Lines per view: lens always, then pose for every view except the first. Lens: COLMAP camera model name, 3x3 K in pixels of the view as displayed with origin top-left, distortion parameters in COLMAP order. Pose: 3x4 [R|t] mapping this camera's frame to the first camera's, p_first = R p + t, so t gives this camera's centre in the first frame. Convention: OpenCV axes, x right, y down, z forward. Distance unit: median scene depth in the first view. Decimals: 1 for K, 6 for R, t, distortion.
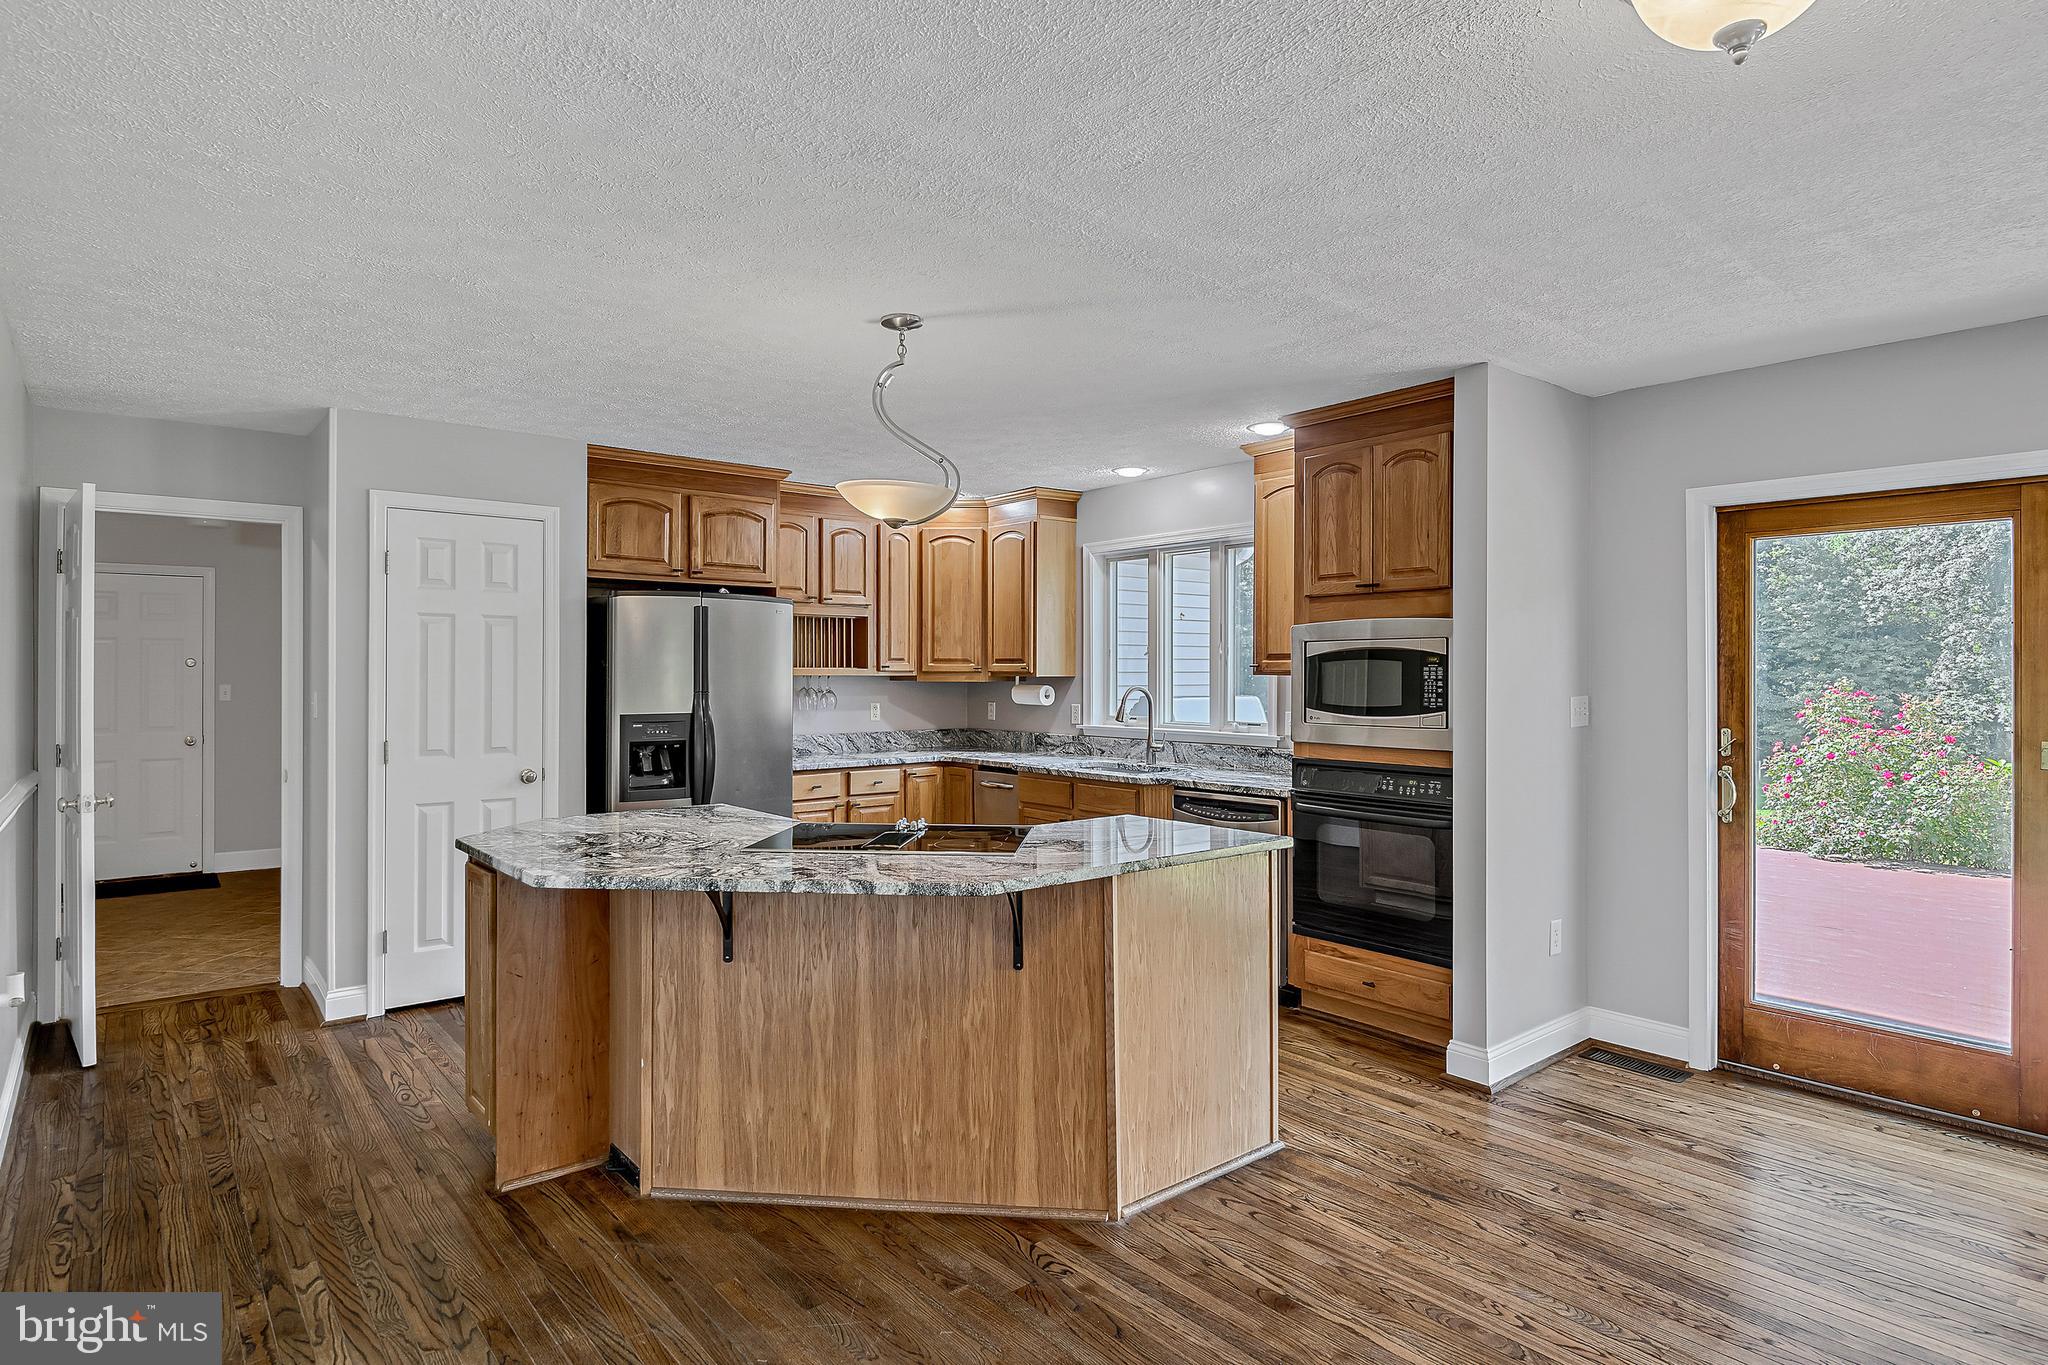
lens RADIAL K [[1113.1, 0, 1024.0], [0, 1113.1, 682.5], [0, 0, 1]] dist [0.006799, -0.013249]
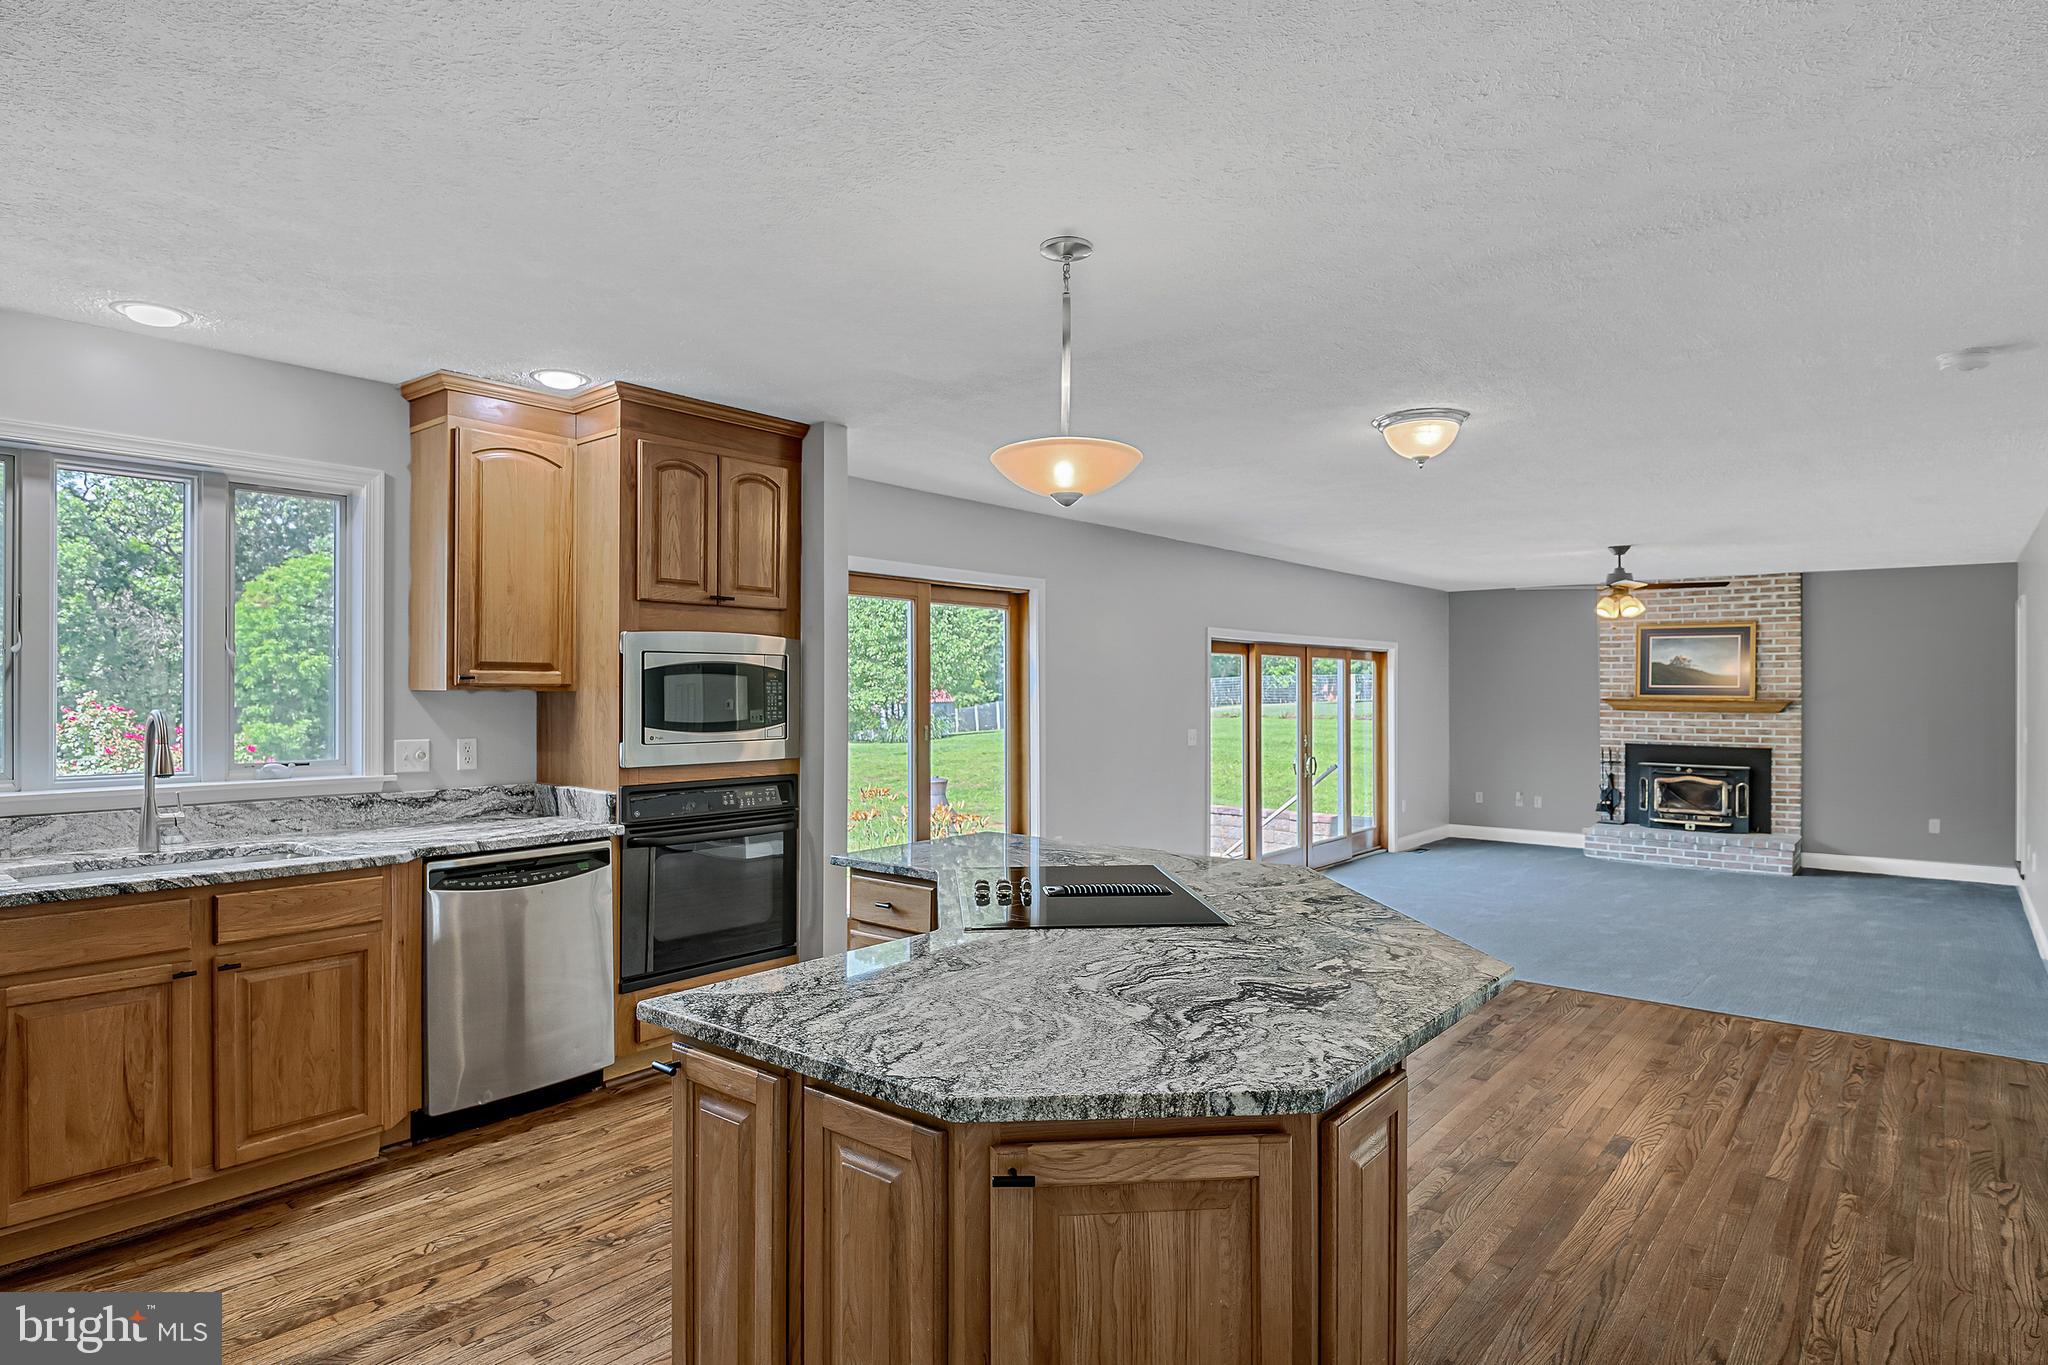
lens RADIAL K [[1113.1, 0, 1024.0], [0, 1113.1, 682.5], [0, 0, 1]] dist [0.006799, -0.013249]
pose [[-0.195251, 0.004090, 0.980745, -0.520323], [0.008275, 0.999963, -0.002523, -0.006031], [-0.980718, 0.007623, -0.195278, 0.692532]]
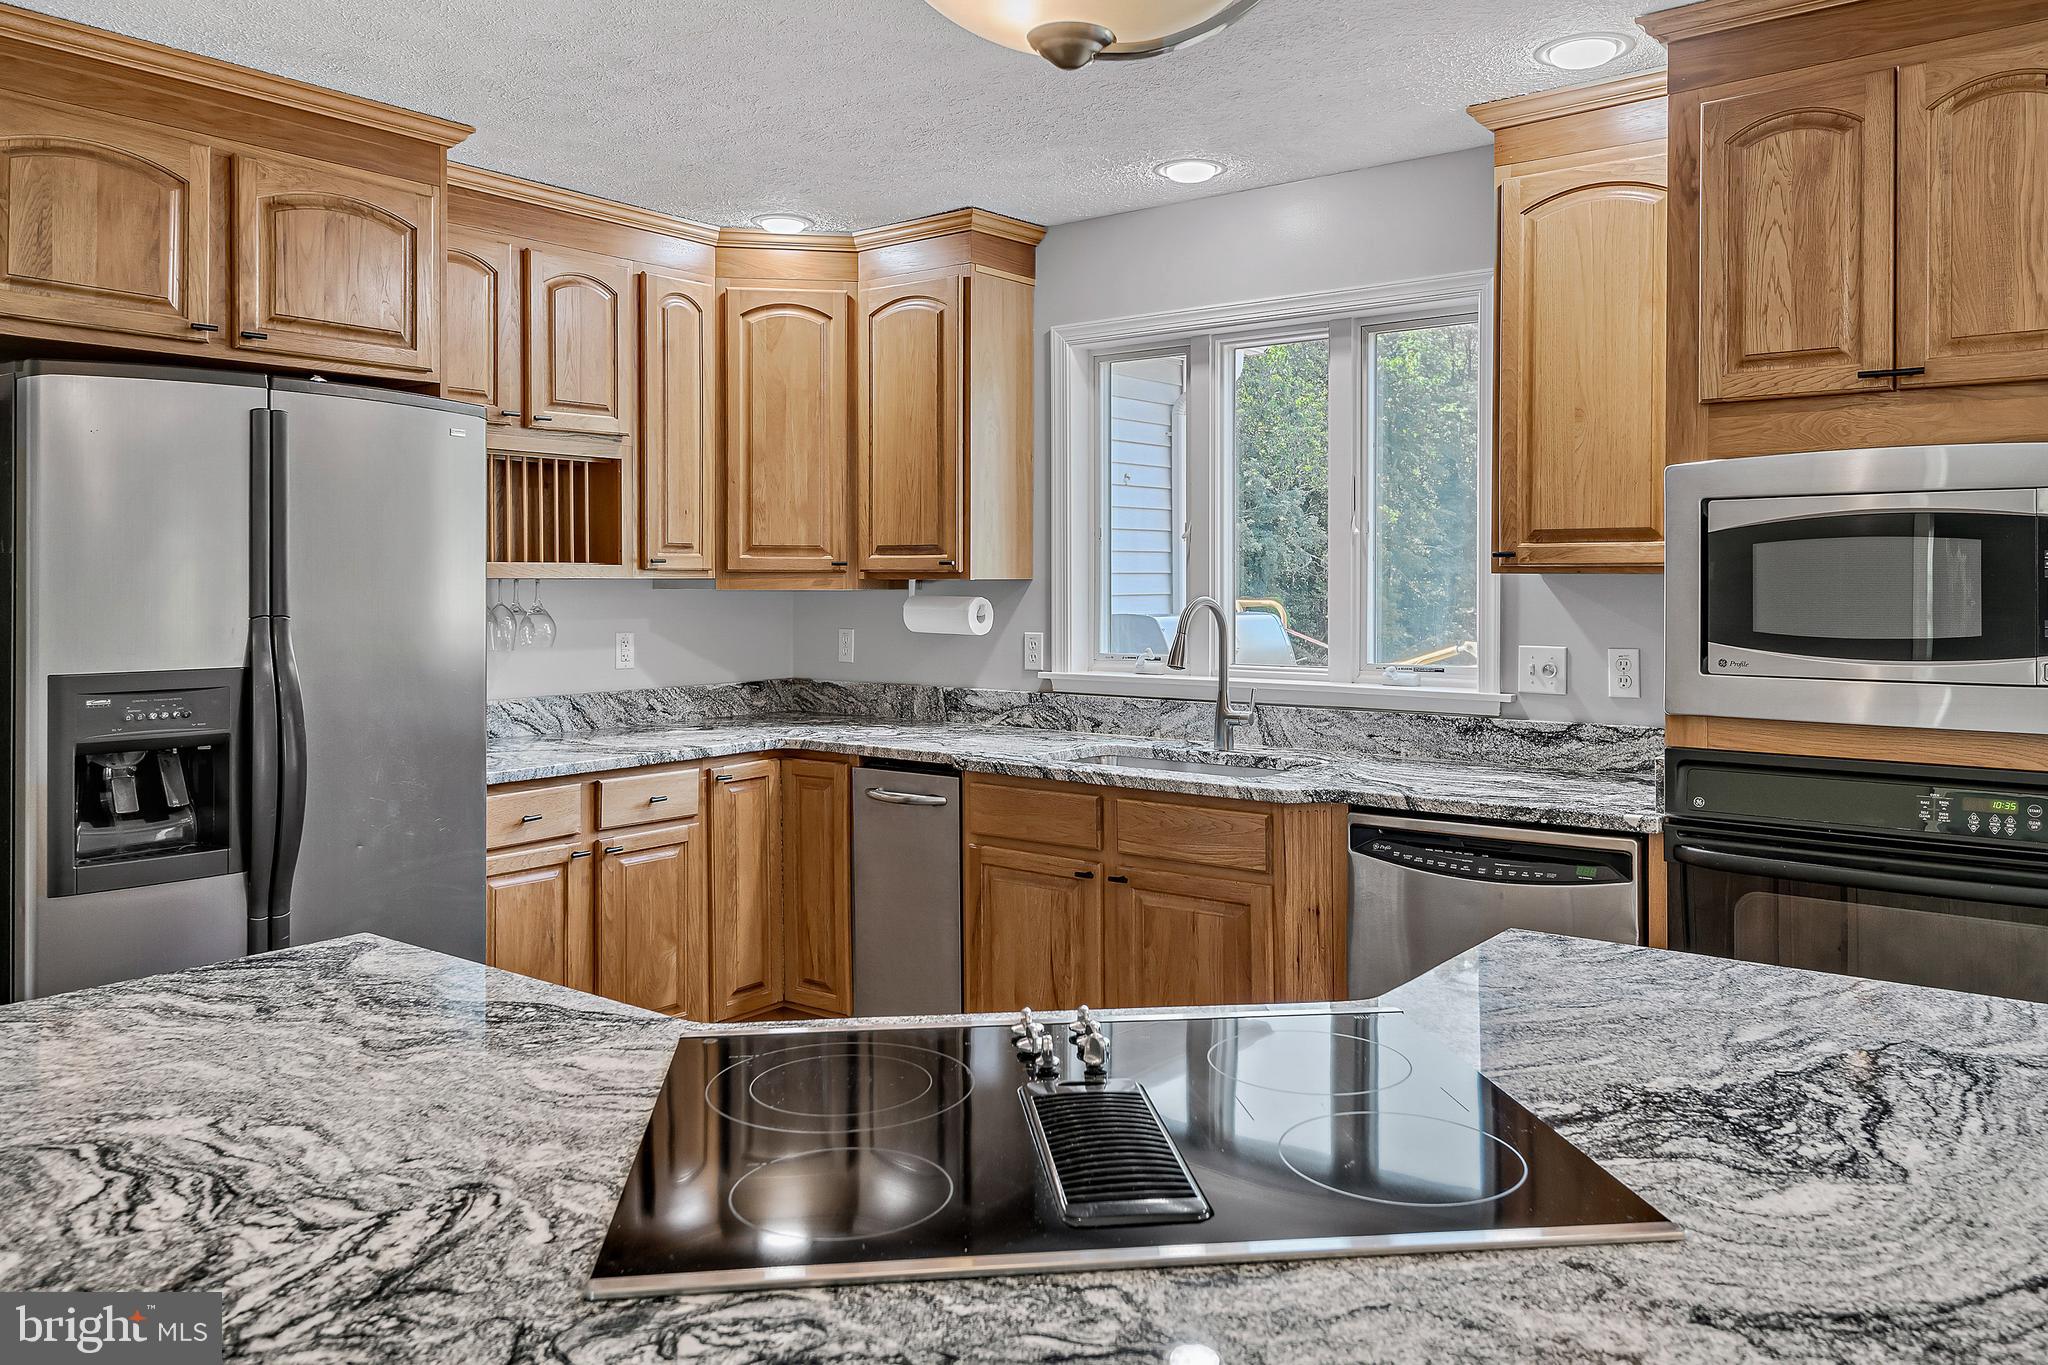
lens RADIAL K [[1501.0, 0, 1055.5], [0, 1501.0, 593.2], [0, 0, 1]] dist [0.002219, -0.006934]
pose [[0.973284, -0.004030, 0.229569, -0.122251], [0.004037, 0.999992, 0.000443, 0.000891], [-0.229568, 0.000496, 0.973292, 0.357308]]
